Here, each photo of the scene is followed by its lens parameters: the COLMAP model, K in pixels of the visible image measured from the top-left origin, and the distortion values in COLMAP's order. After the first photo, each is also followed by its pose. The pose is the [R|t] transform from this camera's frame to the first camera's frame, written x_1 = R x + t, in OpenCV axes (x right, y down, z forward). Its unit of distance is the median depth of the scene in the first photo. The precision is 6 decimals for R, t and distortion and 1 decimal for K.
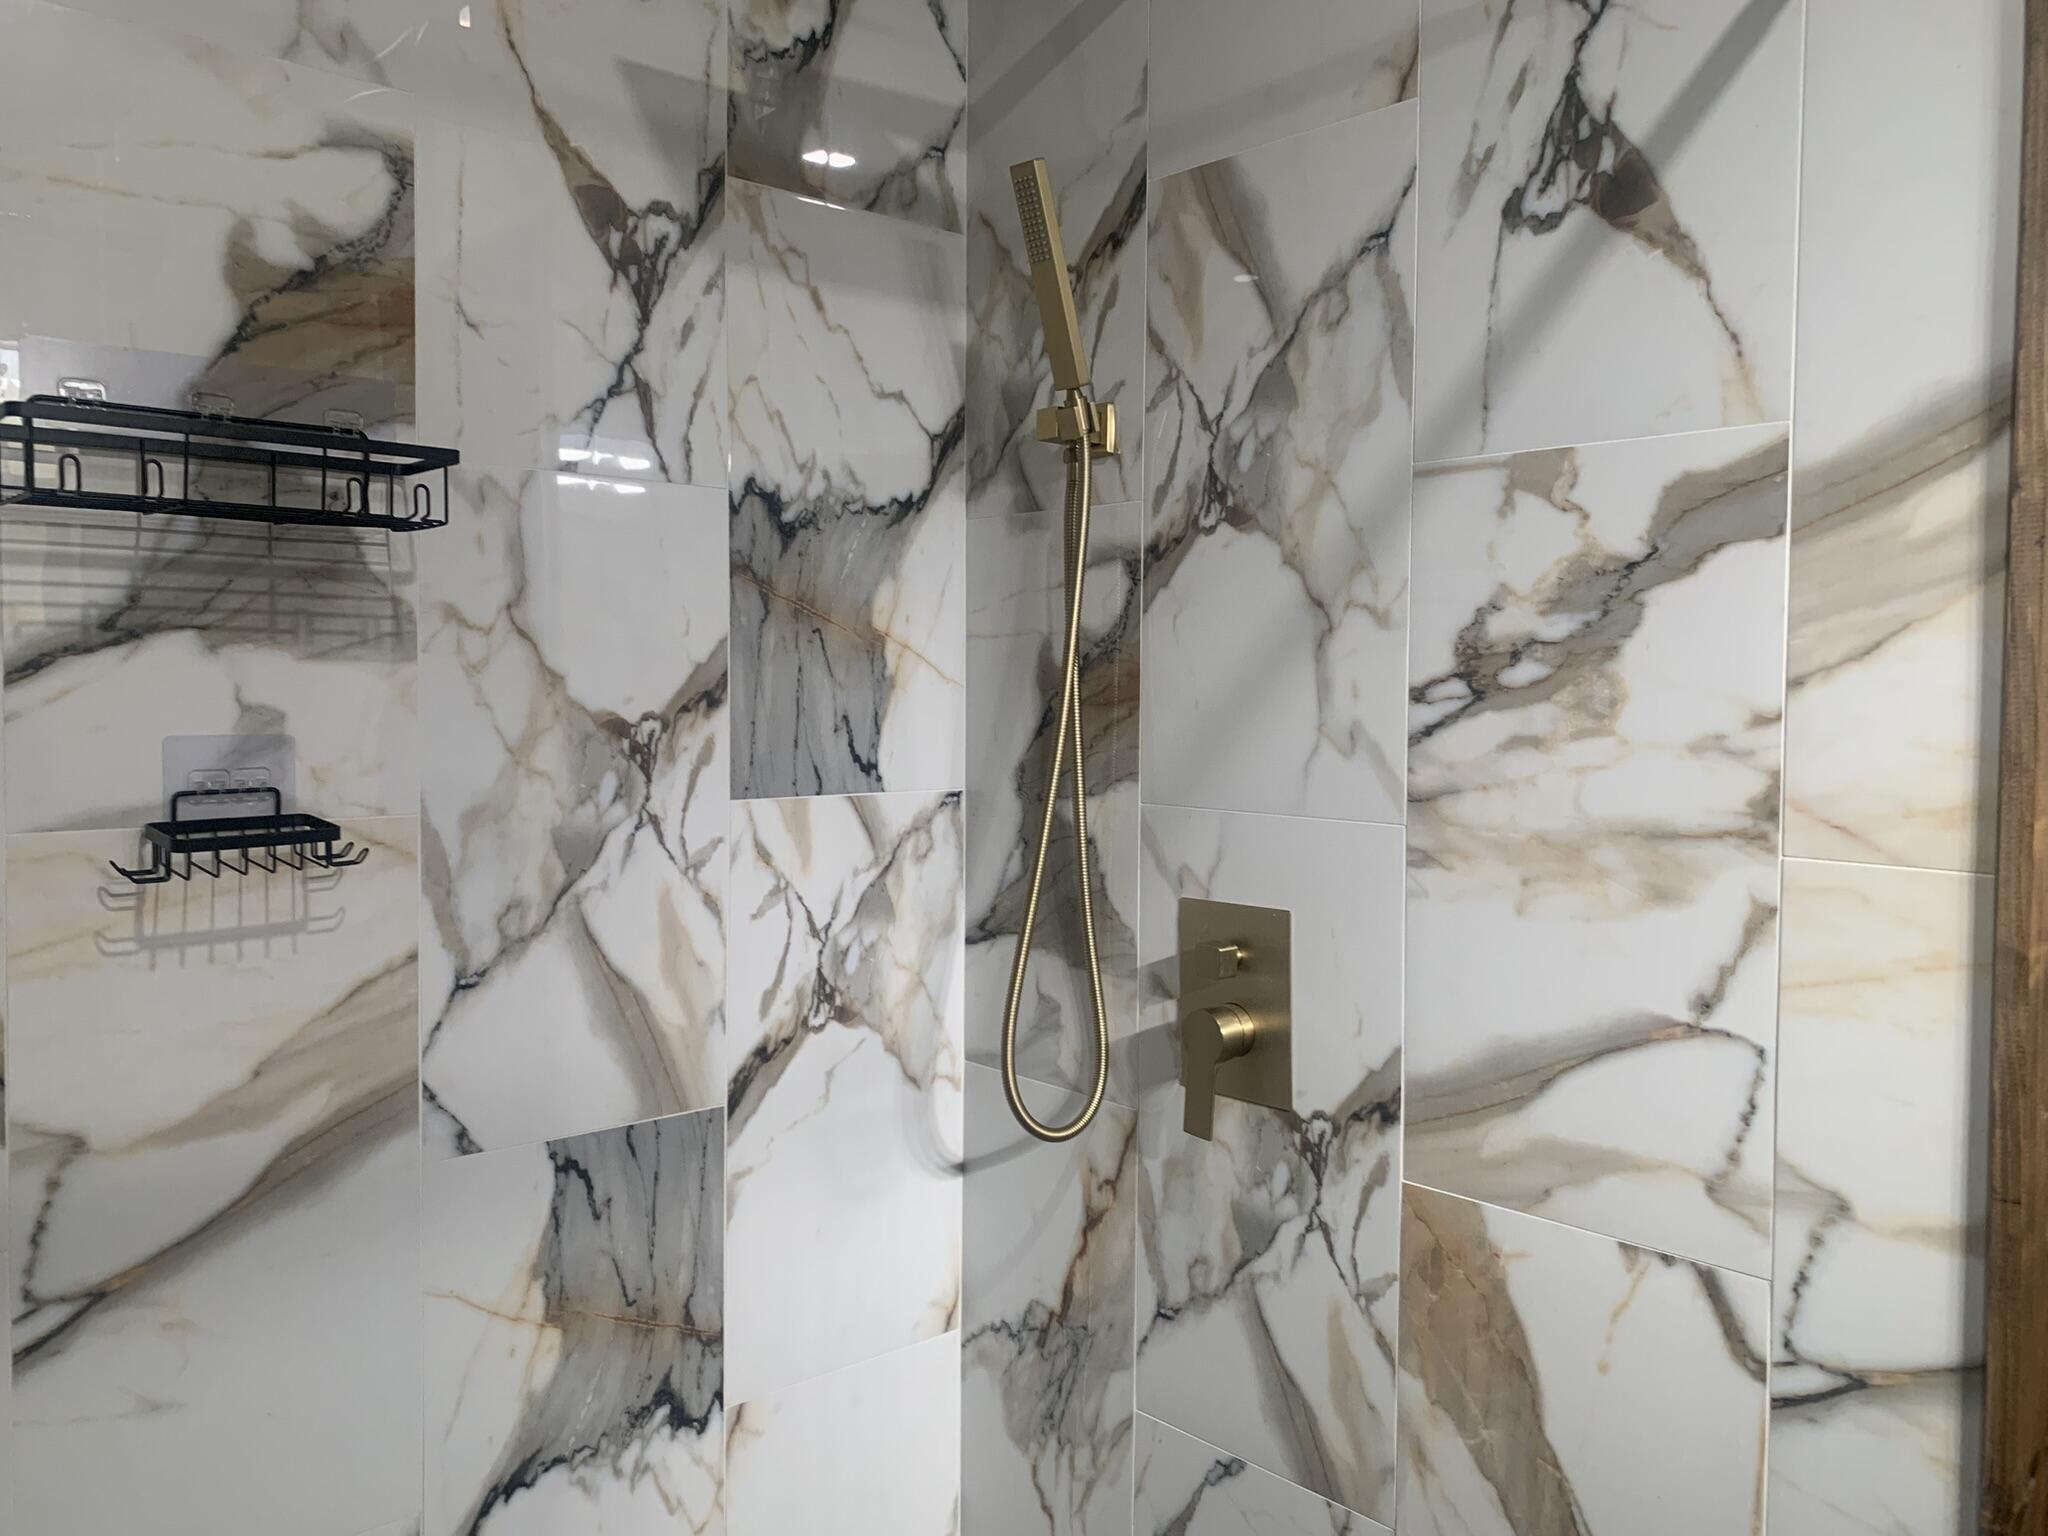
lens RADIAL K [[1581.5, 0, 1026.7], [0, 1581.5, 762.2], [0, 0, 1]] dist [0.027285, -0.023390]
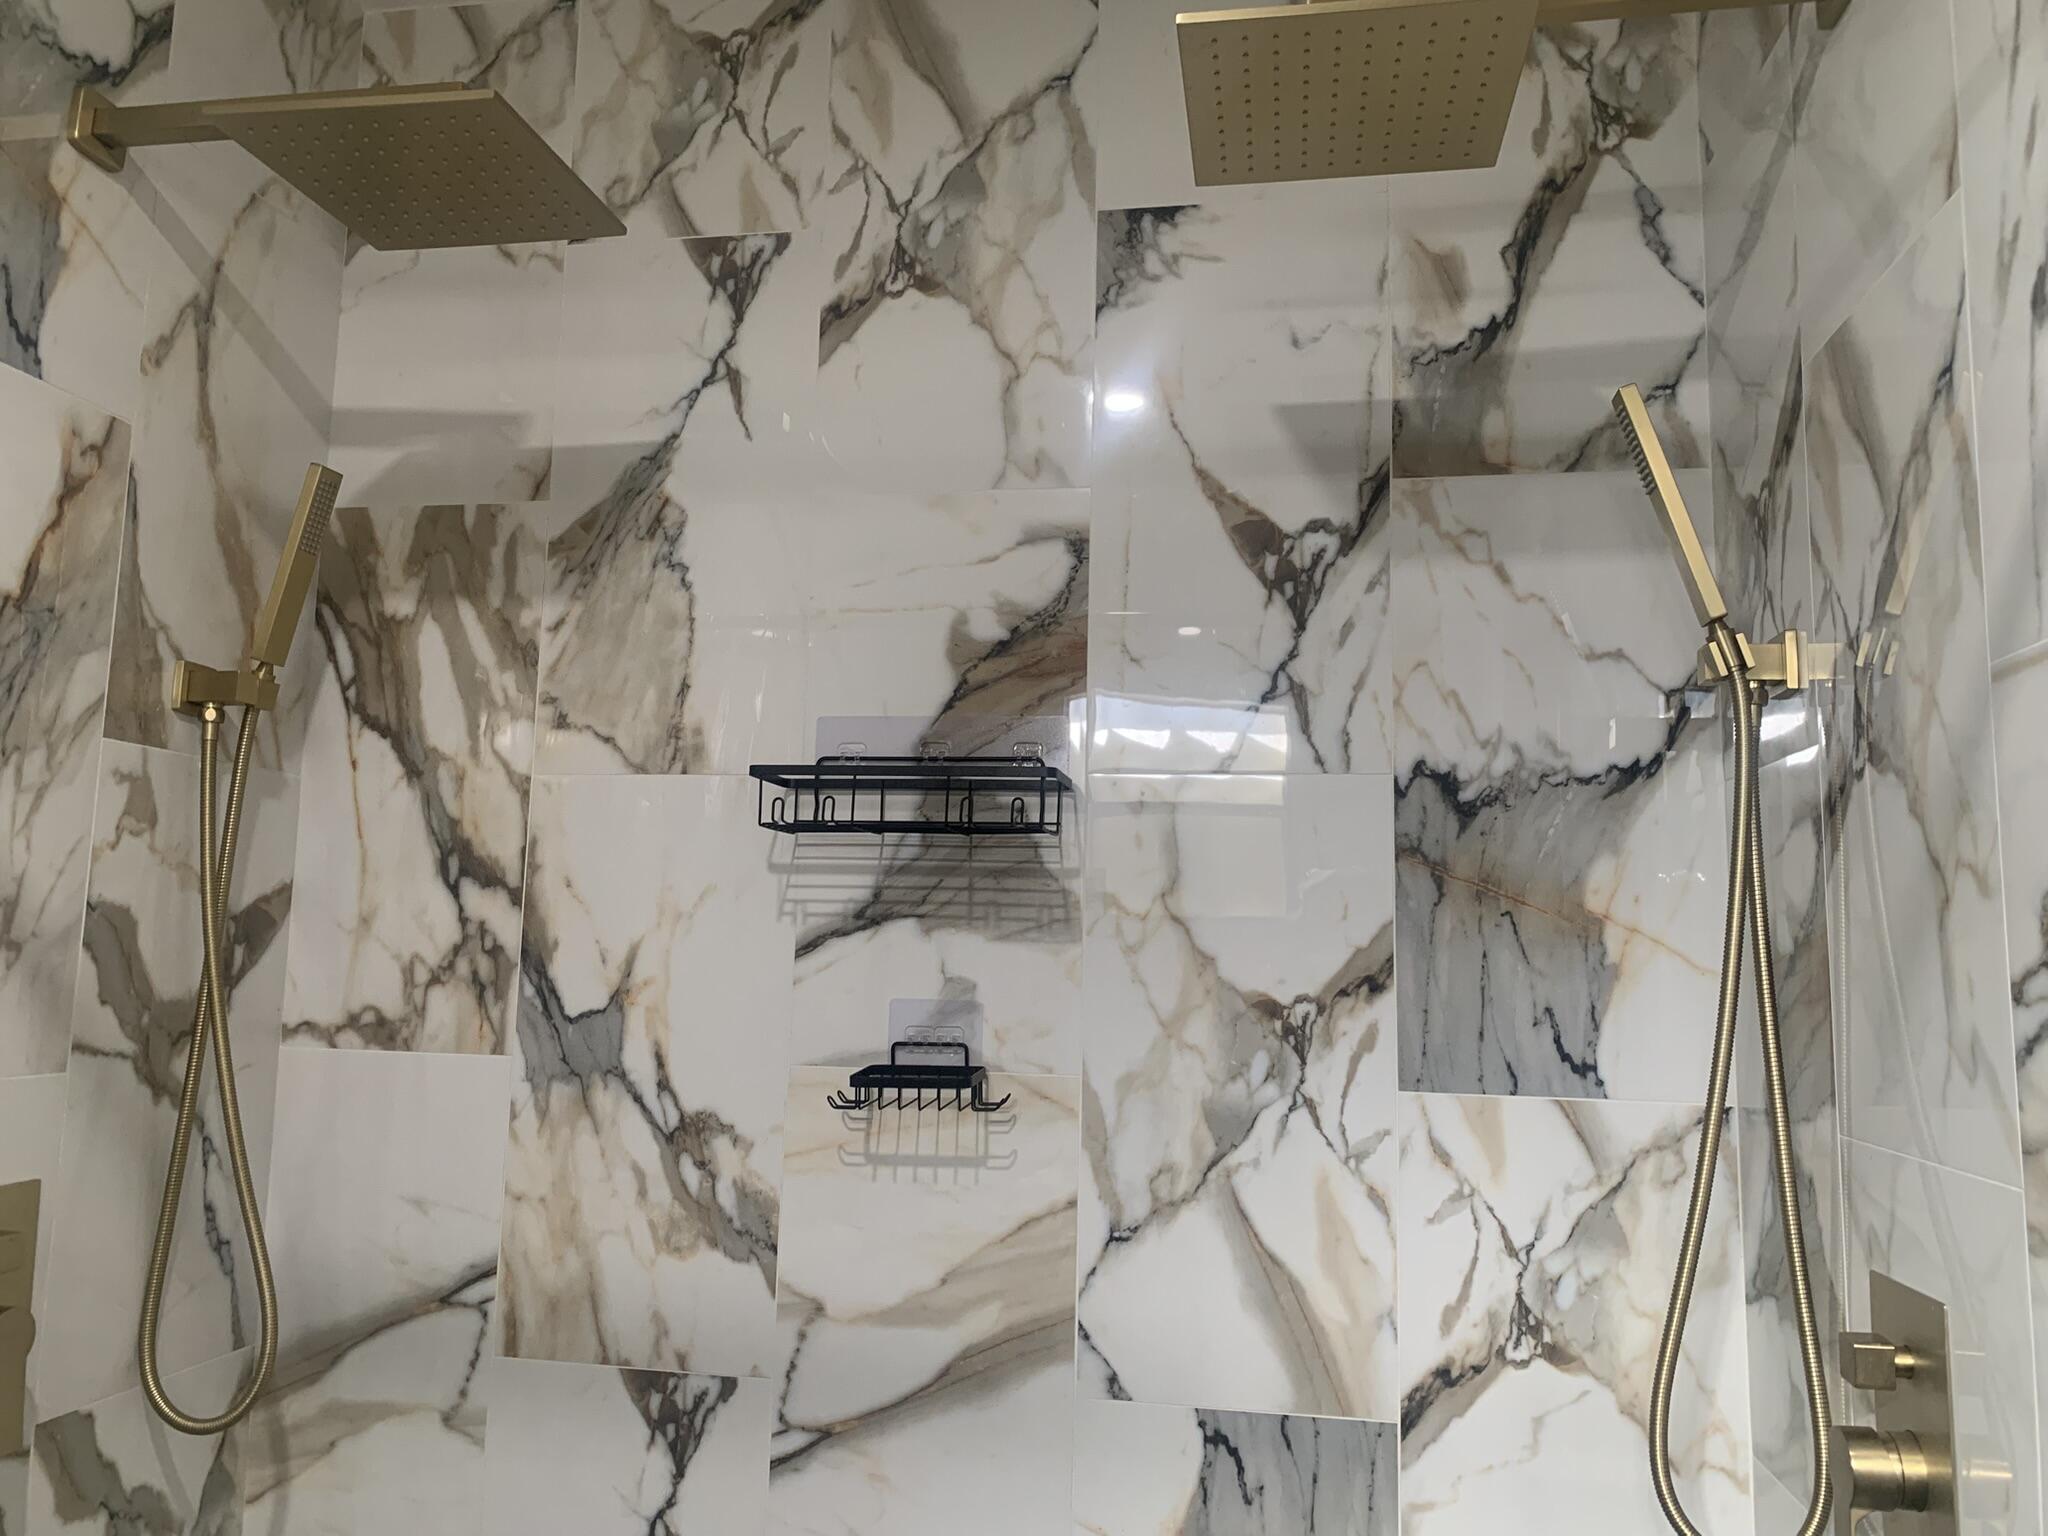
lens RADIAL K [[1581.5, 0, 996.1], [0, 1581.5, 748.1], [0, 0, 1]] dist [0.027285, -0.023390]
pose [[0.611469, -0.097806, -0.785201, 0.462488], [-0.058646, 0.984000, -0.168239, -0.004526], [0.789092, 0.148922, 0.595950, 0.204036]]
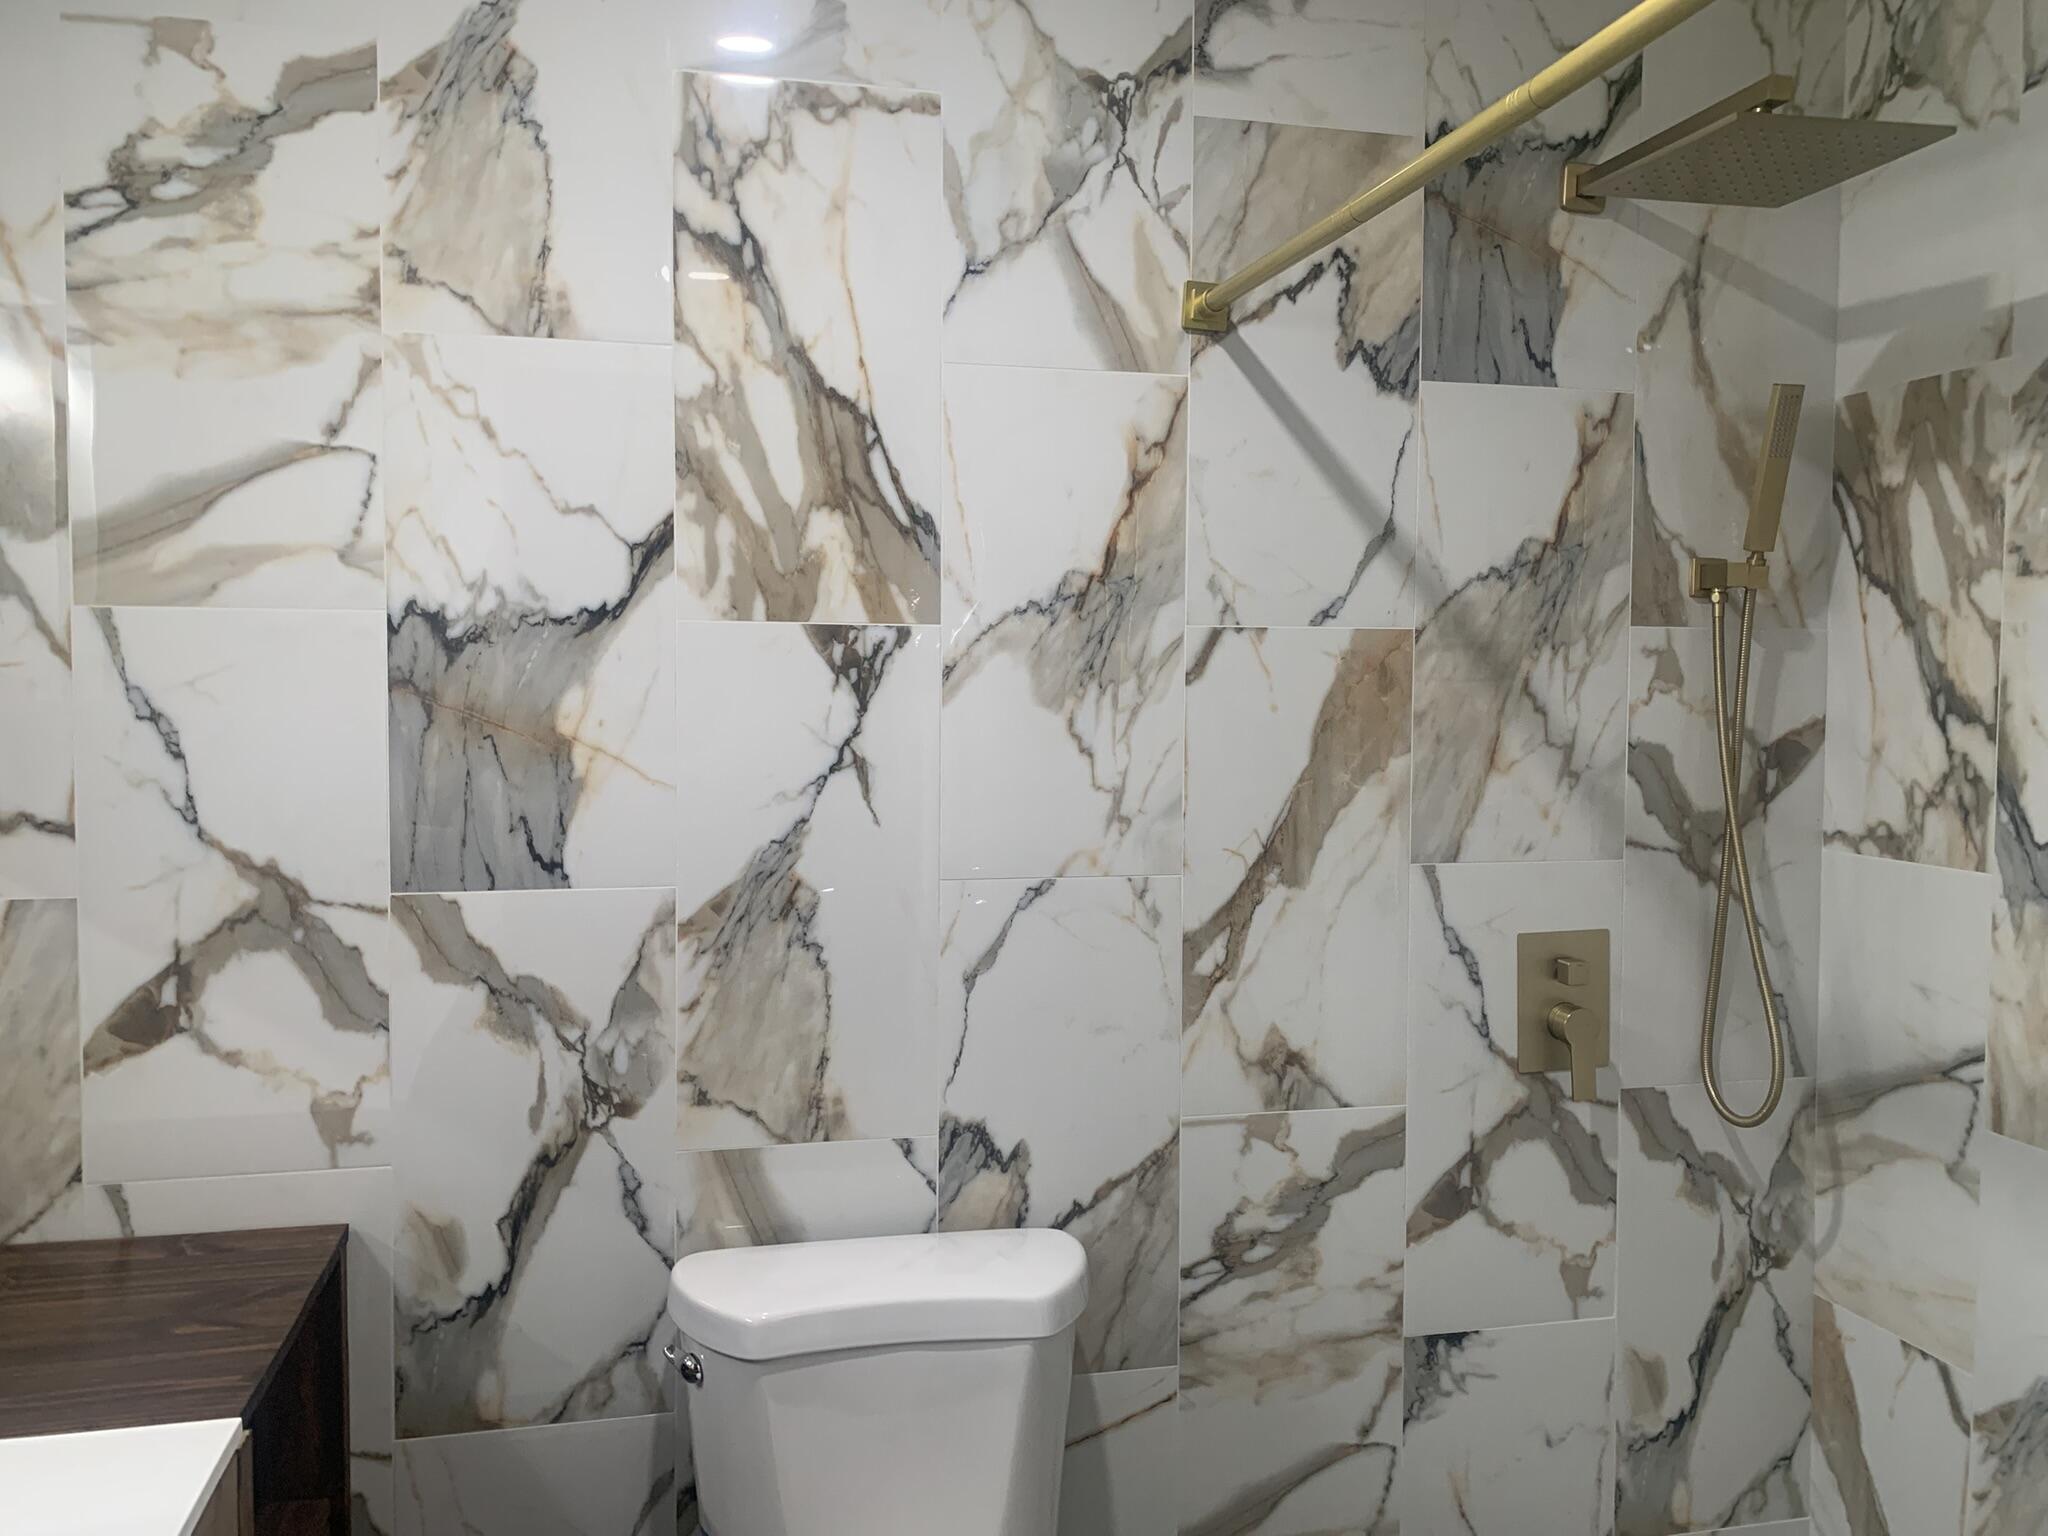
lens RADIAL K [[1581.5, 0, 1011.3], [0, 1581.5, 754.9], [0, 0, 1]] dist [0.027285, -0.023390]
pose [[-0.472846, 0.031480, -0.880583, 0.819339], [-0.052453, 0.996584, 0.063793, -0.092288], [0.879583, 0.076353, -0.469579, 0.534744]]
